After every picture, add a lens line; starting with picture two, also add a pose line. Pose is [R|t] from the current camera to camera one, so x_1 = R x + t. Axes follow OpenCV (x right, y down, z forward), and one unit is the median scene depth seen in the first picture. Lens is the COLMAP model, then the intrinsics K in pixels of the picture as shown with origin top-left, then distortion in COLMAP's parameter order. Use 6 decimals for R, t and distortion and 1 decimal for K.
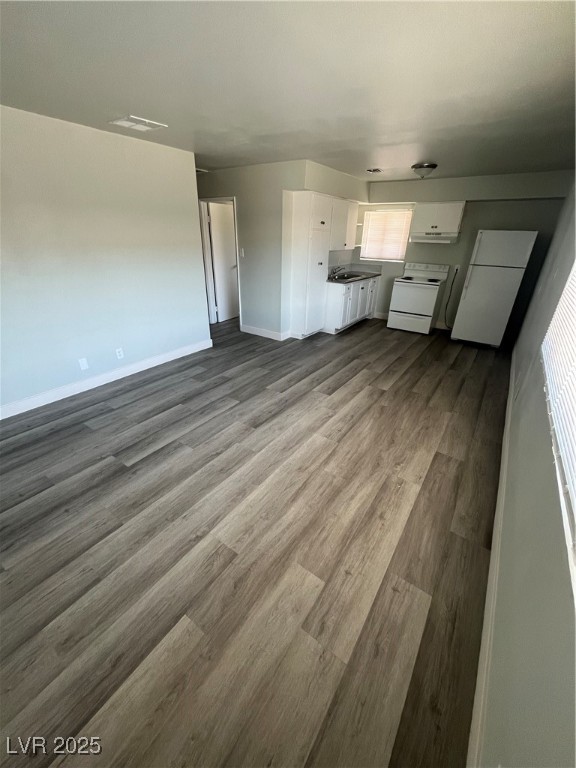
lens RADIAL K [[309.5, 0, 286.2], [0, 309.5, 382.7], [0, 0, 1]] dist [-0.001391, -0.000602]
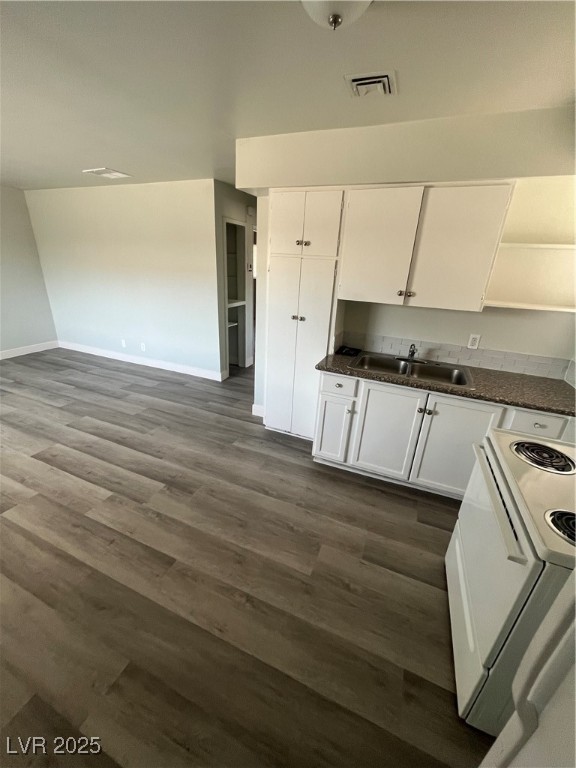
lens RADIAL K [[308.5, 0, 284.7], [0, 308.5, 382.7], [0, 0, 1]] dist [-0.001893, -0.000467]
pose [[0.207961, 0.345728, -0.915000, 0.741153], [-0.464018, 0.858362, 0.218866, -0.468017], [0.861069, 0.379060, 0.338930, 0.998624]]
